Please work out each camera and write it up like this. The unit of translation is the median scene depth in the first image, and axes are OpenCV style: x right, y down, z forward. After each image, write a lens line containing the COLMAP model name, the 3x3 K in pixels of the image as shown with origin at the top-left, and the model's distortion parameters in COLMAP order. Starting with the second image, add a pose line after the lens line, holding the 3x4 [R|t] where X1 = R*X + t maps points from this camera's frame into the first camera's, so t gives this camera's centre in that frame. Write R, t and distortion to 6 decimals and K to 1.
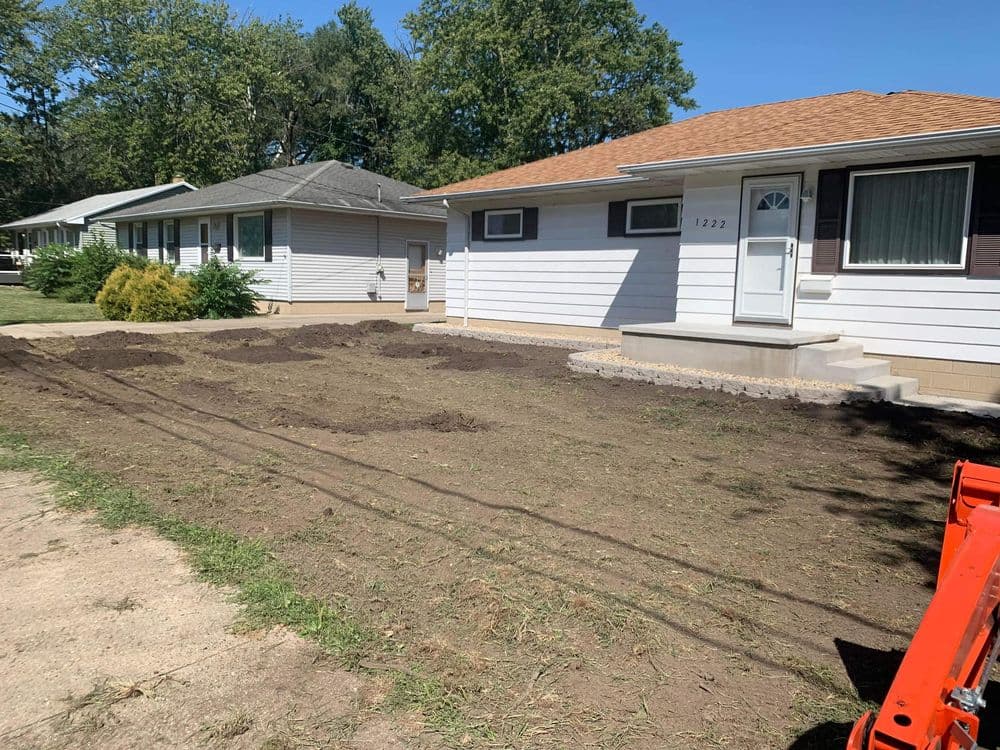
lens RADIAL K [[766.7, 0, 498.3], [0, 766.7, 370.5], [0, 0, 1]] dist [0.033034, -0.035750]
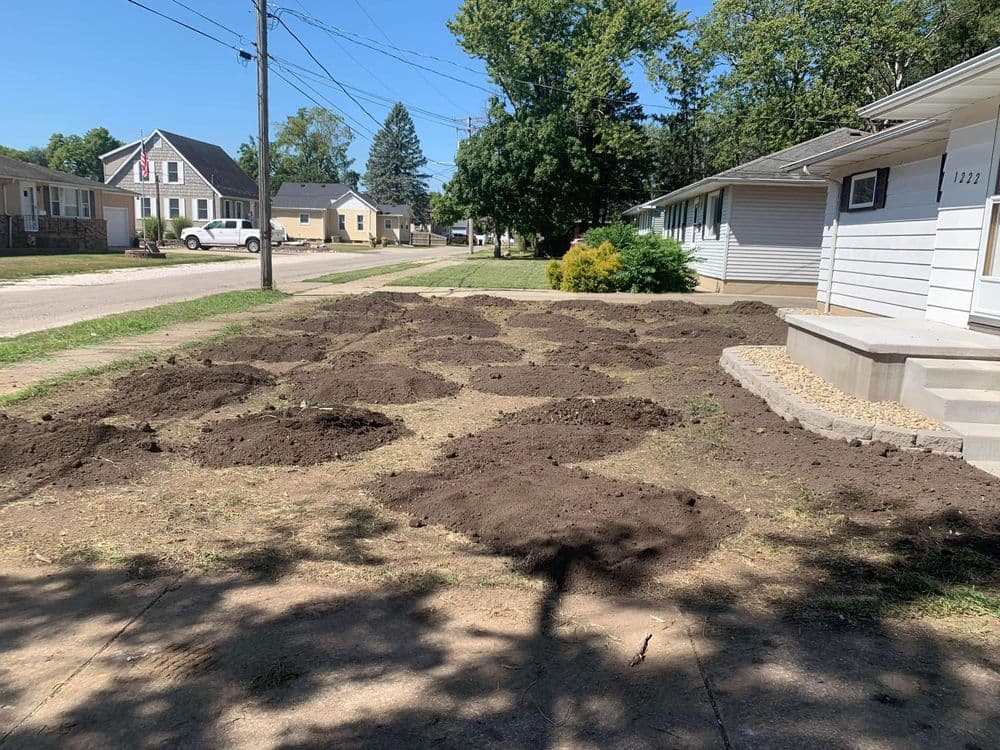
lens RADIAL K [[766.7, 0, 492.0], [0, 766.7, 377.5], [0, 0, 1]] dist [0.033034, -0.035750]
pose [[0.643659, 0.131732, -0.753890, 0.381473], [-0.107529, 0.990869, 0.081334, -0.017209], [0.757721, 0.028714, 0.651947, 0.161849]]
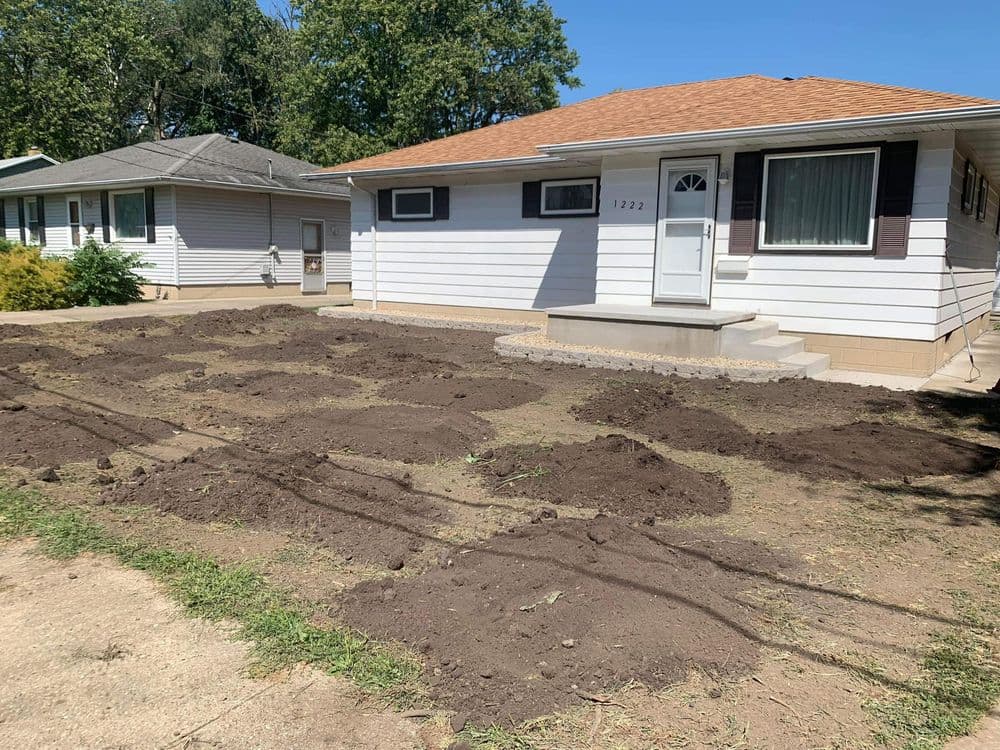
lens RADIAL K [[766.7, 0, 497.3], [0, 766.7, 374.4], [0, 0, 1]] dist [0.033034, -0.035750]
pose [[0.988859, -0.030300, 0.145740, -0.033692], [0.025439, 0.999060, 0.035103, -0.006205], [-0.146667, -0.031004, 0.988700, 0.016130]]
